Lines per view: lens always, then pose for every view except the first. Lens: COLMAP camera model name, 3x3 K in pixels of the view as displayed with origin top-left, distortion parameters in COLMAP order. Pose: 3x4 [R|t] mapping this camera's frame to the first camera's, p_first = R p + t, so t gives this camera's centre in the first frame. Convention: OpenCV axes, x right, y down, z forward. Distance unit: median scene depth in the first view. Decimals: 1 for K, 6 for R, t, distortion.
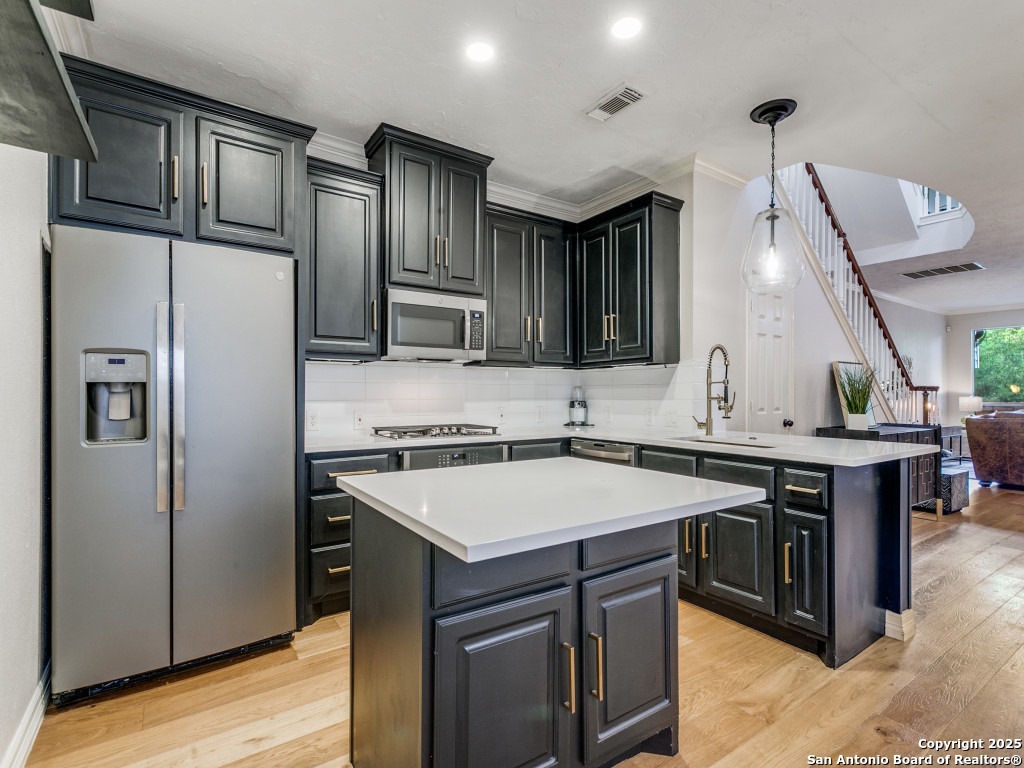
lens RADIAL K [[493.9, 0, 507.5], [0, 493.9, 387.2], [0, 0, 1]] dist [0.008532, 0.000223]
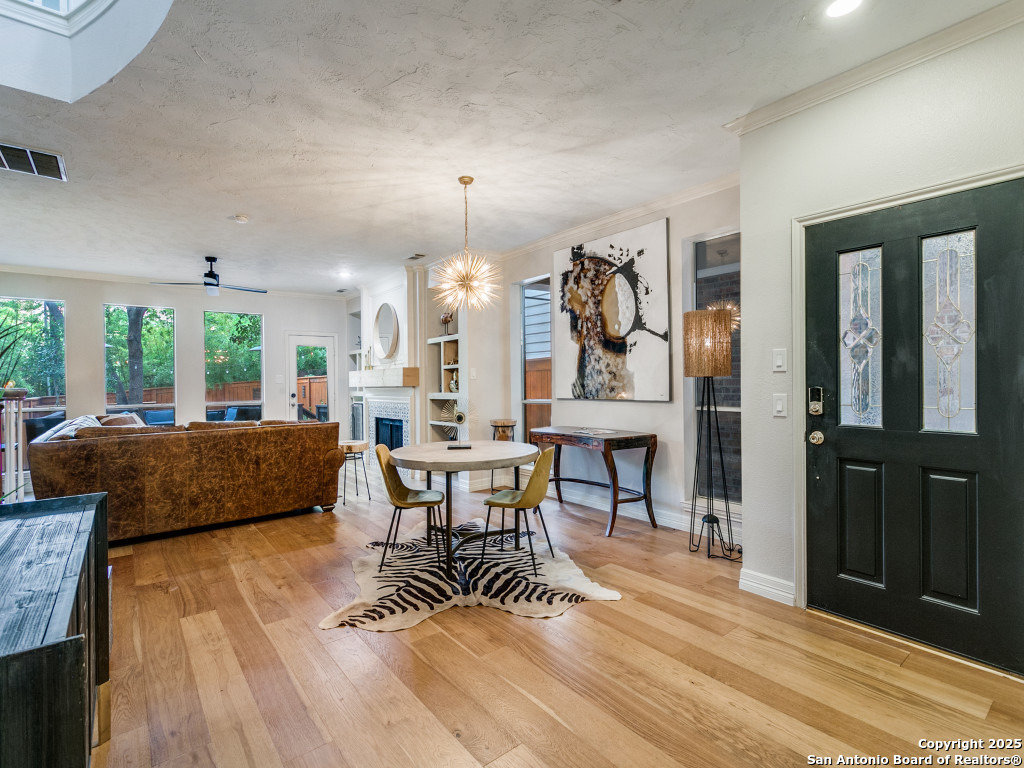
lens RADIAL K [[493.9, 0, 516.3], [0, 493.9, 385.8], [0, 0, 1]] dist [0.008532, 0.000223]
pose [[-0.078817, -0.009091, 0.996848, 0.346208], [-0.000766, 0.999959, 0.009059, -0.008126], [-0.996889, -0.000050, -0.078820, 0.528695]]
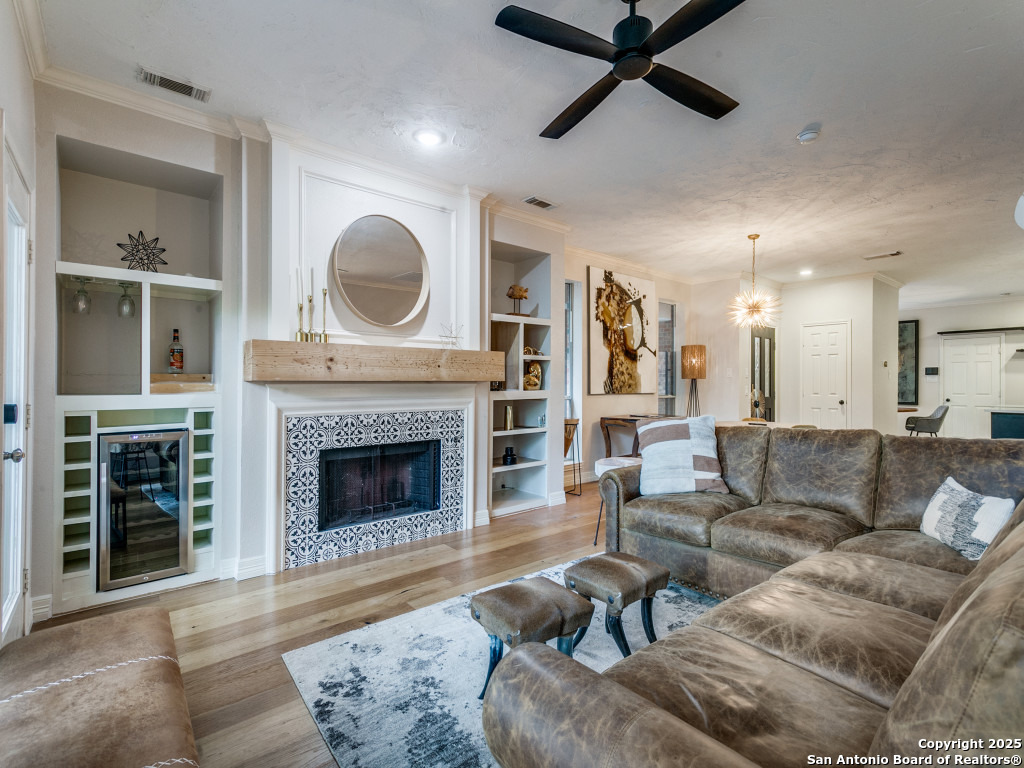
lens RADIAL K [[493.9, 0, 513.3], [0, 493.9, 378.9], [0, 0, 1]] dist [0.008532, 0.000223]
pose [[-0.996467, -0.000809, -0.083986, 1.434699], [0.001645, 0.999574, -0.029140, 0.018272], [0.083974, -0.029175, -0.996041, 1.351948]]
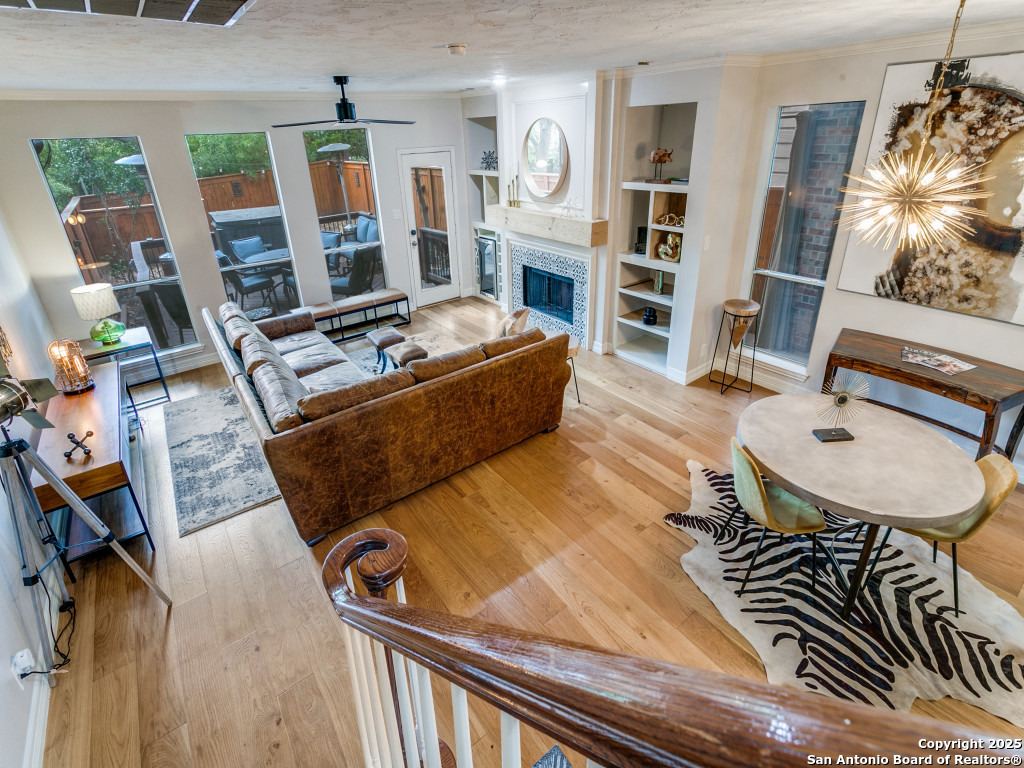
lens RADIAL K [[493.9, 0, 514.1], [0, 493.9, 341.8], [0, 0, 1]] dist [0.008532, 0.000223]
pose [[-0.047484, -0.396083, 0.916986, 0.596956], [0.015253, 0.917627, 0.397150, -0.179652], [-0.998756, 0.032845, -0.037531, 0.842154]]
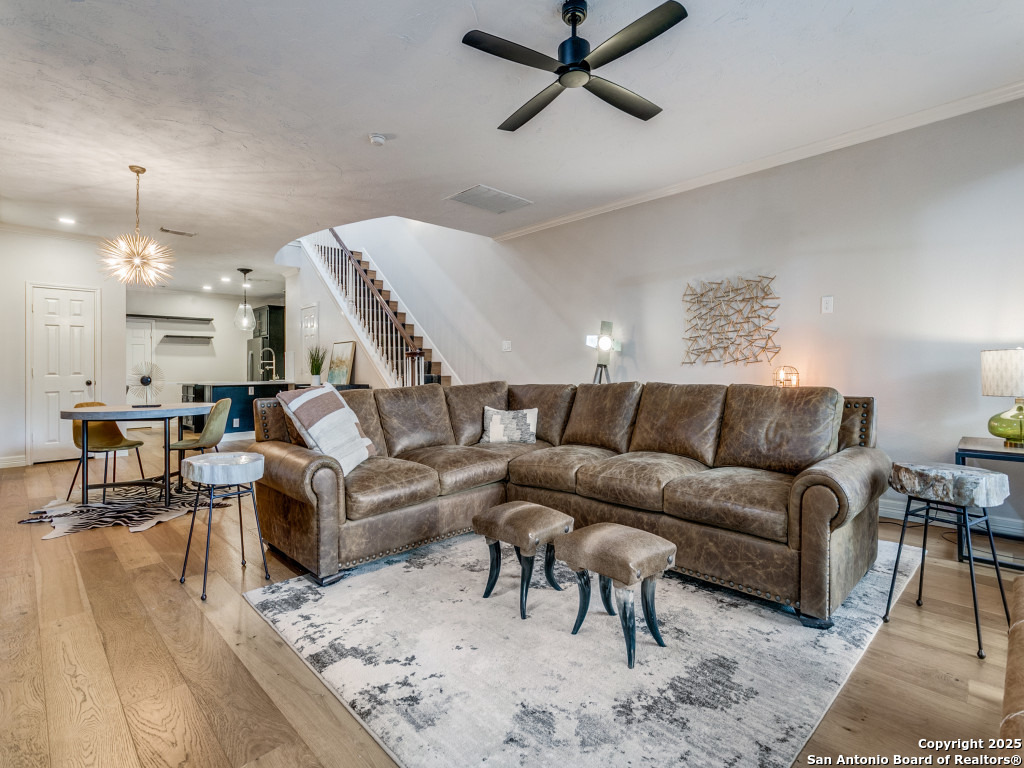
lens RADIAL K [[493.9, 0, 511.9], [0, 493.9, 361.3], [0, 0, 1]] dist [0.008532, 0.000223]
pose [[0.177891, -0.016807, -0.983907, 1.703679], [0.026536, 0.999572, -0.012277, 0.032876], [0.983692, -0.023925, 0.178261, 0.919454]]
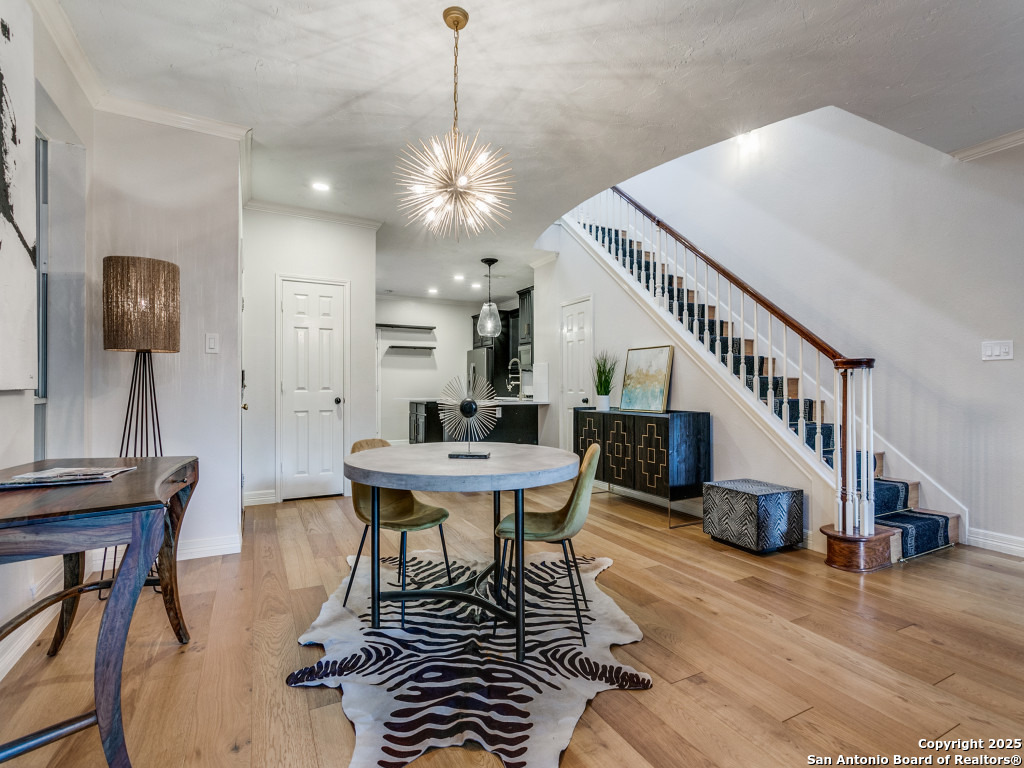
lens RADIAL K [[493.9, 0, 502.3], [0, 493.9, 383.3], [0, 0, 1]] dist [0.008532, 0.000223]
pose [[-0.137878, -0.004415, -0.990439, 1.307565], [0.011956, 0.999910, -0.006122, 0.021311], [0.990377, -0.012686, -0.137812, 0.625183]]
